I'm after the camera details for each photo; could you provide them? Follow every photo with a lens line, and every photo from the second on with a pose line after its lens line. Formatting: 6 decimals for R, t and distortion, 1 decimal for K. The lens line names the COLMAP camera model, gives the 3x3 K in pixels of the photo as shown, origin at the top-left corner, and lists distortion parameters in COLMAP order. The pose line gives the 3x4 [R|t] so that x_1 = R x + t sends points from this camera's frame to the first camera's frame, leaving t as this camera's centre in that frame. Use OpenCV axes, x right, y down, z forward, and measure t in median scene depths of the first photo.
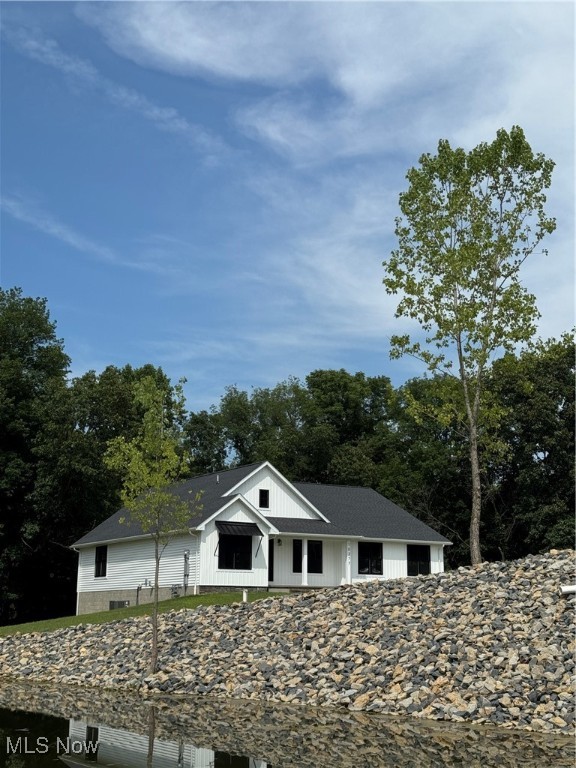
lens RADIAL K [[1046.4, 0, 288.0], [0, 1046.4, 384.0], [0, 0, 1]] dist [0.326037, -0.000043]
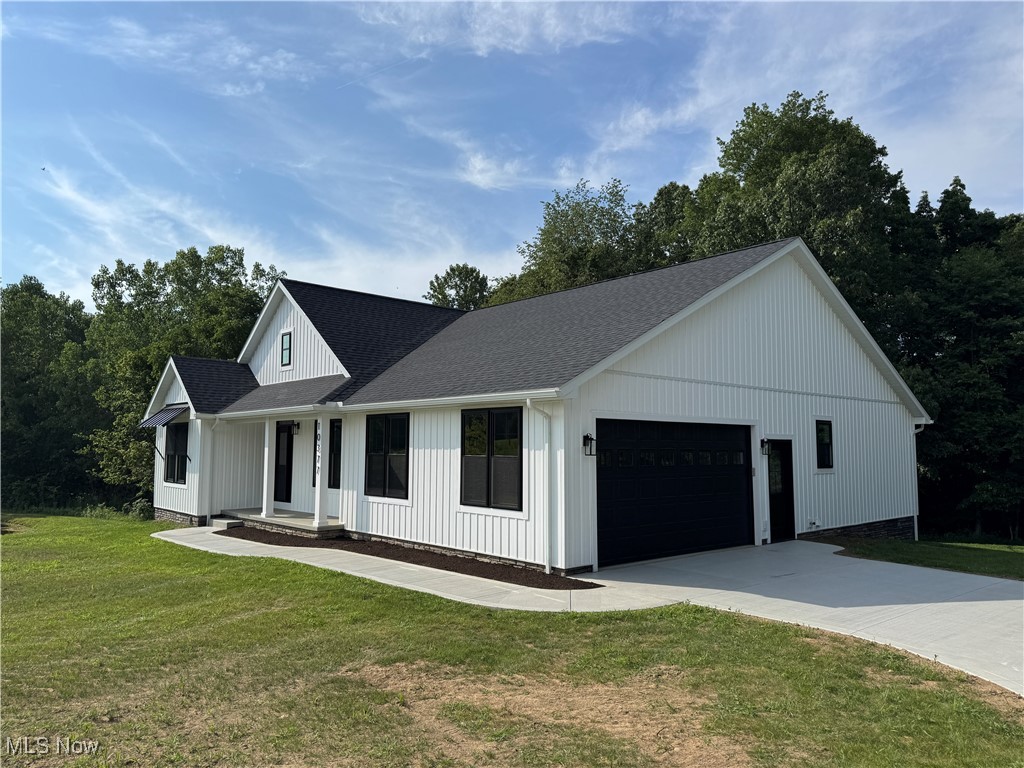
lens RADIAL K [[716.0, 0, 512.0], [0, 716.0, 384.0], [0, 0, 1]] dist [0.176530, -0.199785]
pose [[0.158051, -0.107939, -0.981514, 0.353421], [0.172019, 0.981818, -0.080273, 0.174063], [0.972332, -0.156152, 0.173744, 1.036647]]
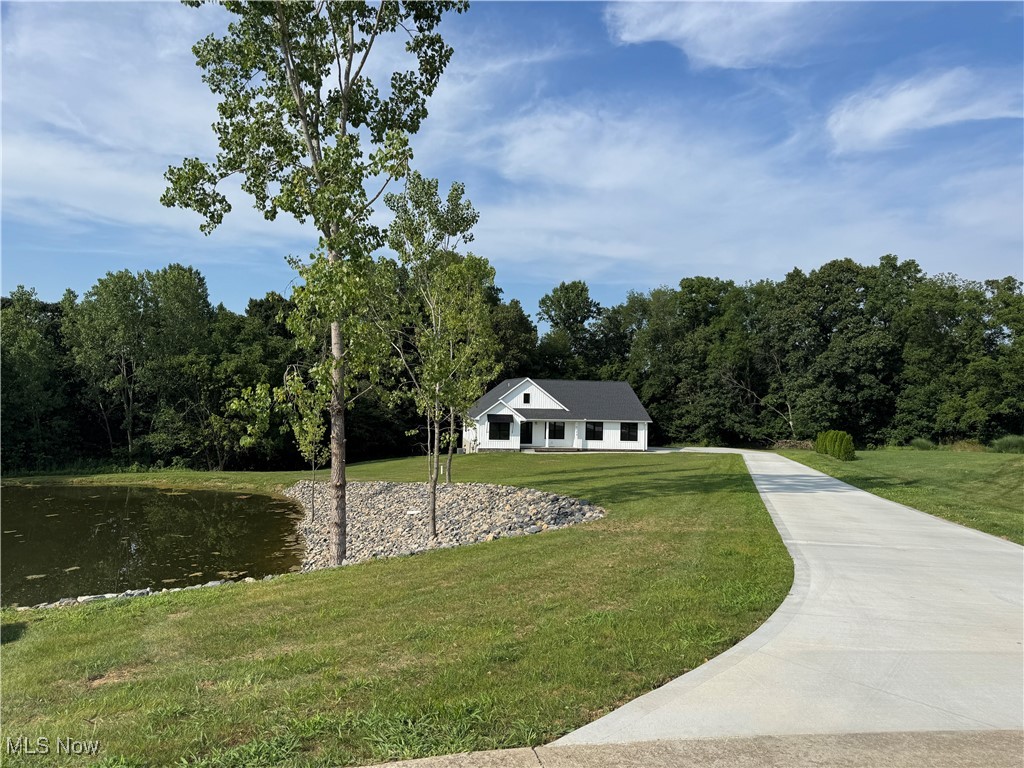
lens RADIAL K [[716.0, 0, 512.0], [0, 716.0, 384.0], [0, 0, 1]] dist [0.176530, -0.199785]
pose [[0.909876, 0.016569, -0.414550, 0.455344], [0.066173, 0.980615, 0.184433, -0.140192], [0.409570, -0.195243, 0.891141, -0.086659]]
